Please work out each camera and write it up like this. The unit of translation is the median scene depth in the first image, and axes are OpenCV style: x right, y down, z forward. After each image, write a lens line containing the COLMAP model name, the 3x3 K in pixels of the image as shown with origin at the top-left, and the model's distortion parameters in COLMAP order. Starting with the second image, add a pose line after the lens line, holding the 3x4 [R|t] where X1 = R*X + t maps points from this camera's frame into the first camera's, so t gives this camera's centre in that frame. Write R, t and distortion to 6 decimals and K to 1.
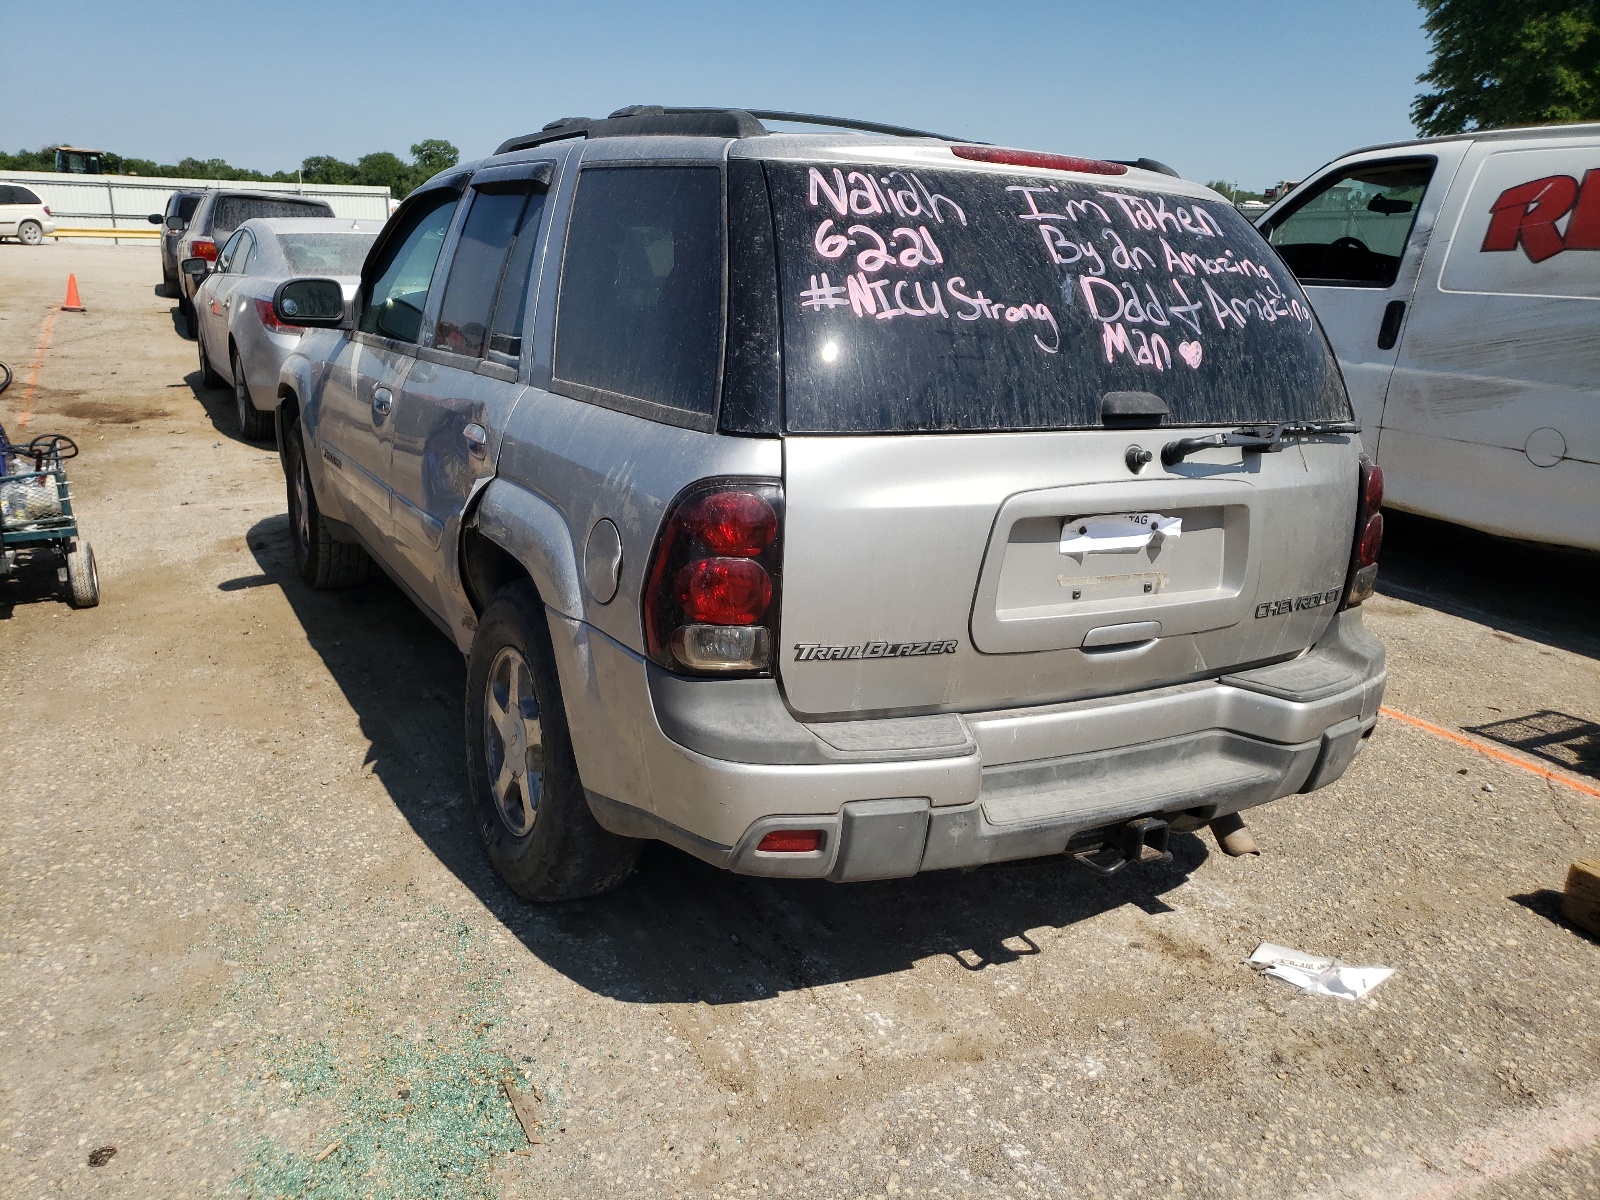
lens RADIAL K [[1236.0, 0, 785.3], [0, 1236.0, 608.4], [0, 0, 1]] dist [0.026956, -0.007773]
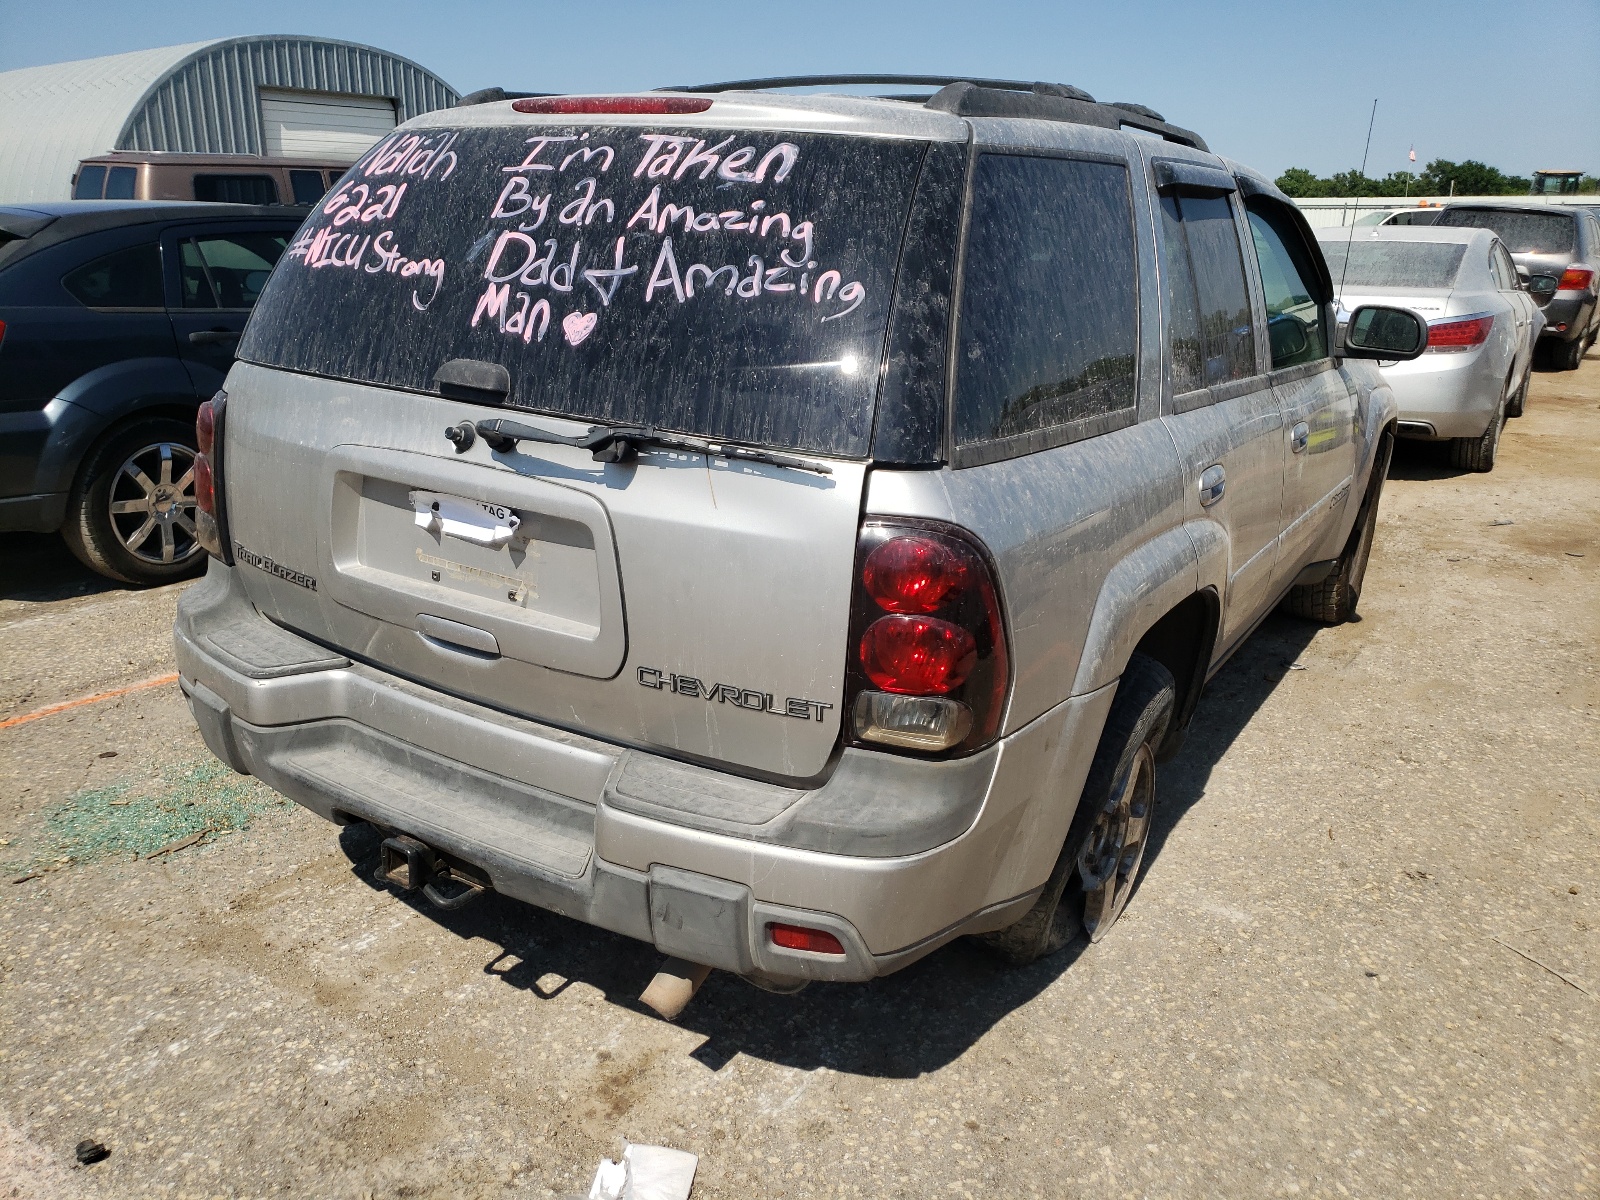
lens RADIAL K [[1236.0, 0, 788.9], [0, 1236.0, 592.4], [0, 0, 1]] dist [0.026956, -0.007773]
pose [[0.503042, 0.220998, -0.835529, 1.129353], [-0.257138, 0.961245, 0.099436, -0.157322], [0.825123, 0.164826, 0.540374, 0.718115]]
